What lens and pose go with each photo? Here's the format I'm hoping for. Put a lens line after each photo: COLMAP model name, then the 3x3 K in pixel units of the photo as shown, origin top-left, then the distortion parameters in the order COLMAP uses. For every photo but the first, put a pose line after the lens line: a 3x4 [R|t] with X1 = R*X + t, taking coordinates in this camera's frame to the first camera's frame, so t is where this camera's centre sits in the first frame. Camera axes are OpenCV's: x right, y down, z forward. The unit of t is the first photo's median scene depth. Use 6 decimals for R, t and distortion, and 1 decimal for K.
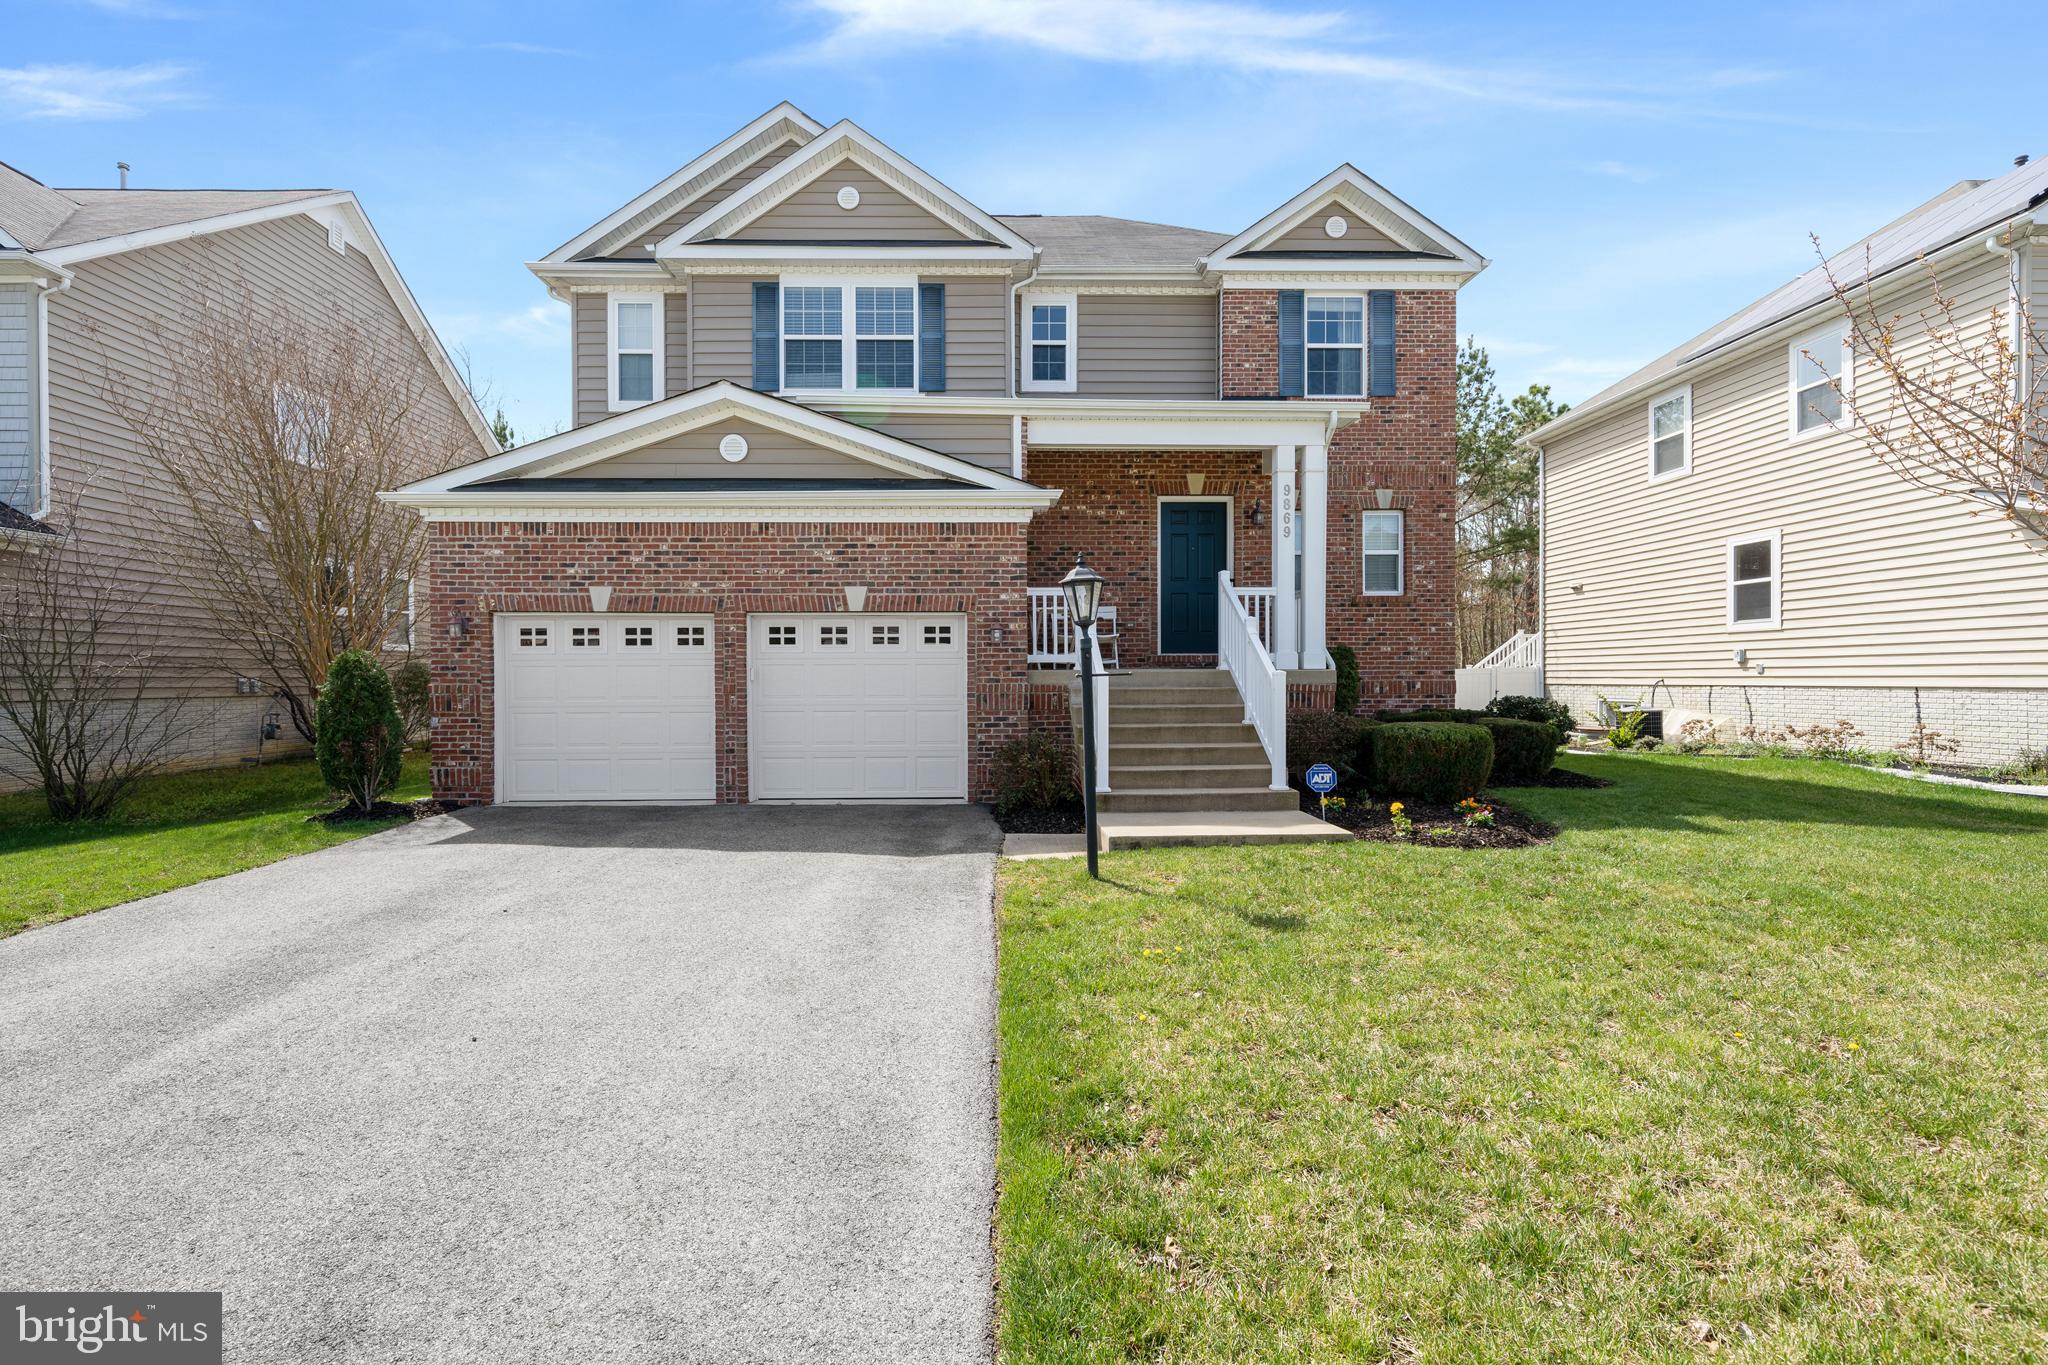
lens RADIAL K [[892.6, 0, 1018.0], [0, 892.6, 688.1], [0, 0, 1]] dist [0.002138, -0.001608]
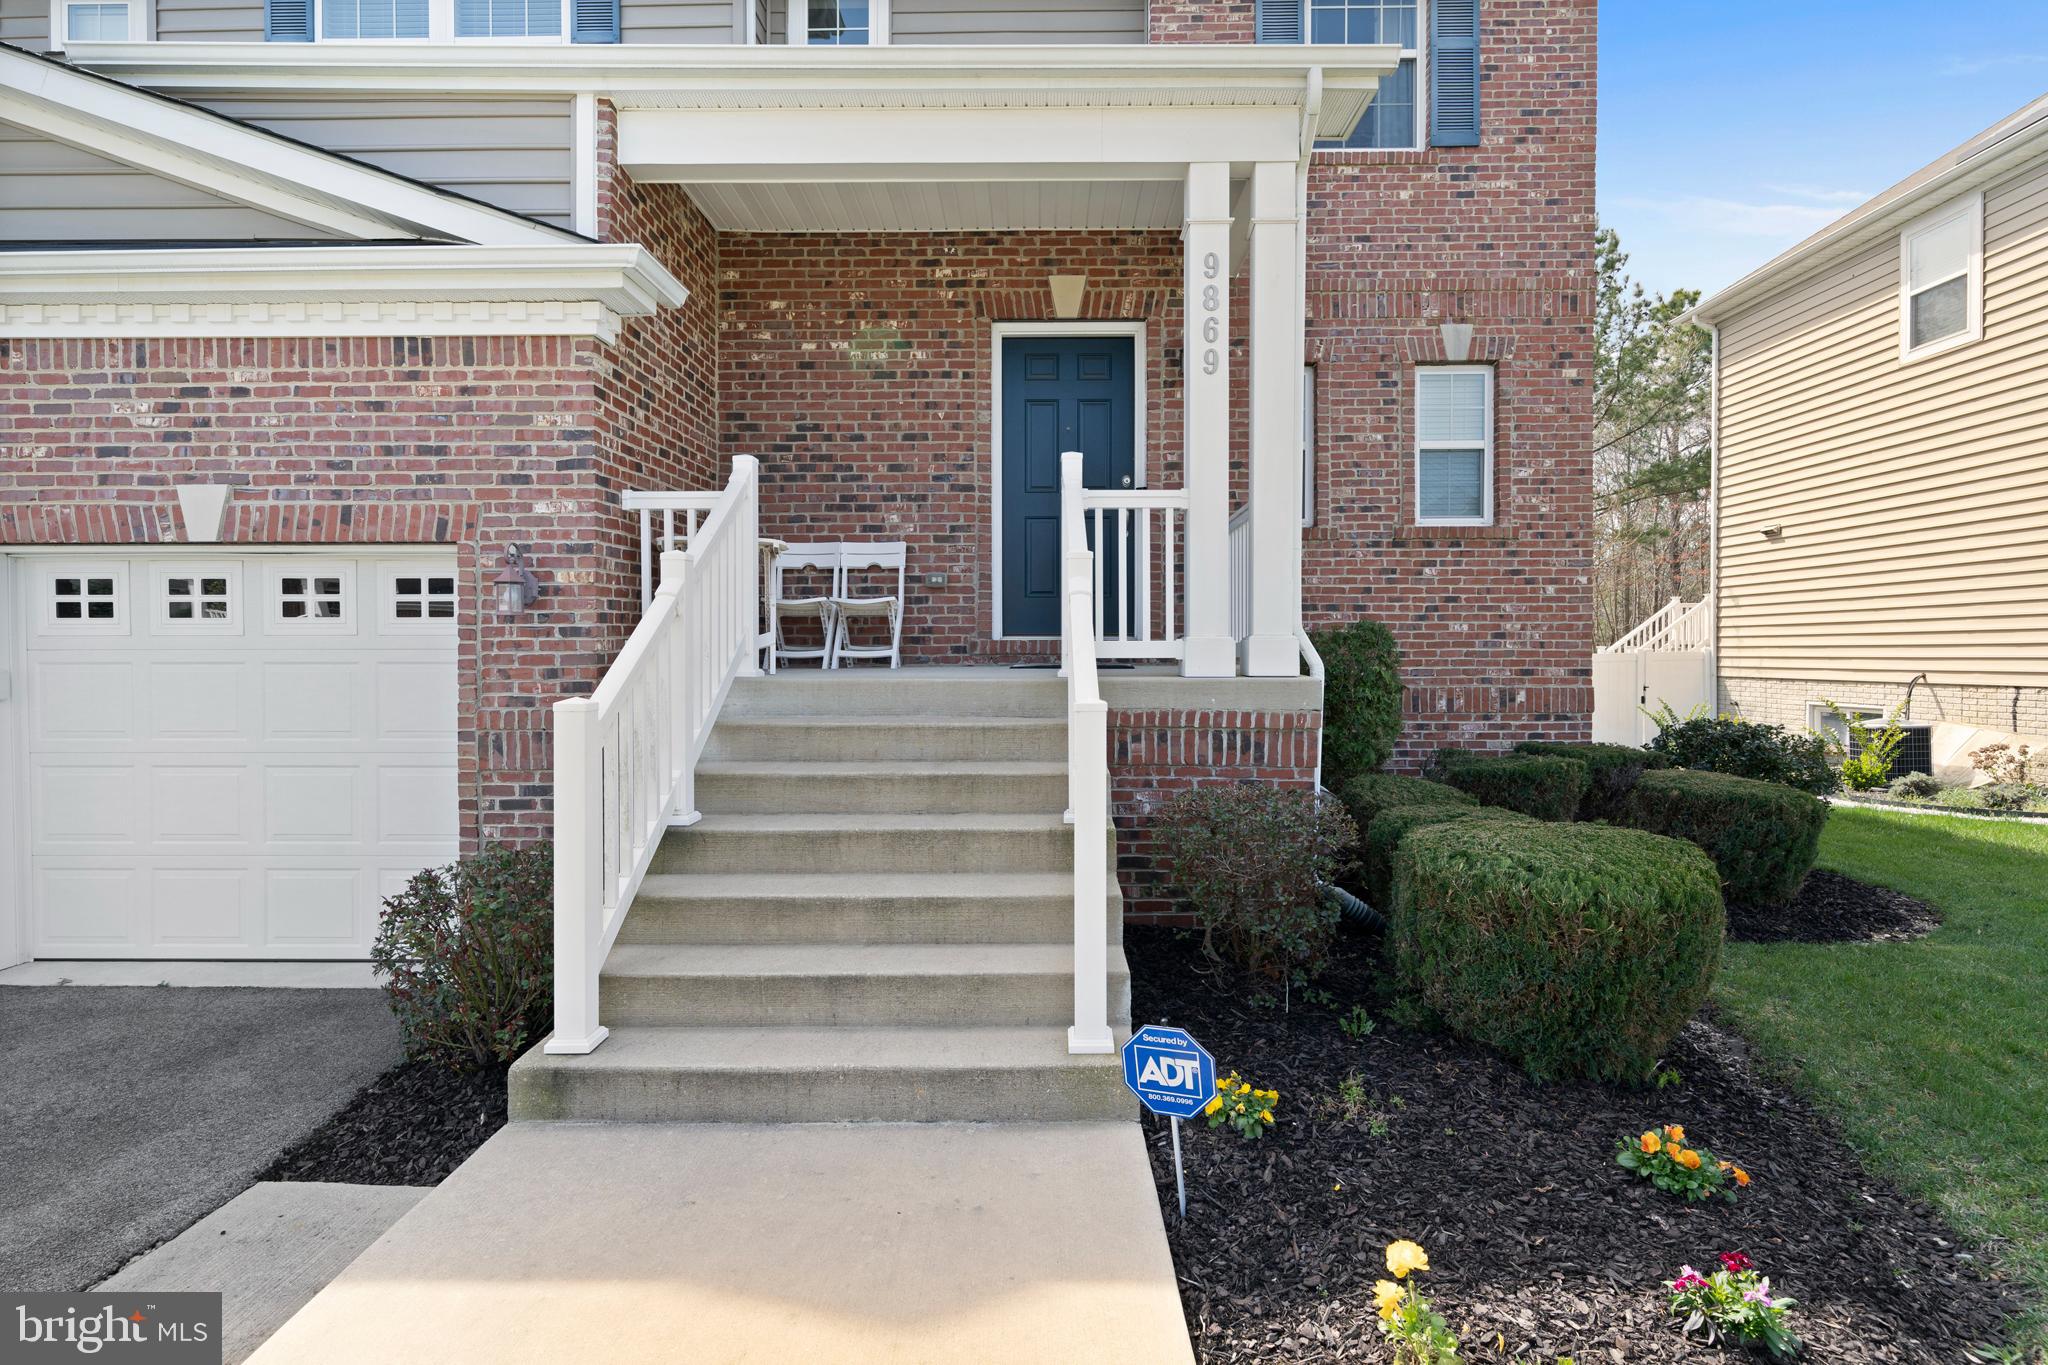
lens RADIAL K [[1031.2, 0, 1026.7], [0, 1031.2, 666.7], [0, 0, 1]] dist [0.002638, -0.000094]
pose [[0.999447, 0.003433, -0.033083, 0.180408], [-0.003414, 0.999994, 0.000652, -0.020511], [0.033085, -0.000539, 0.999452, 0.389424]]
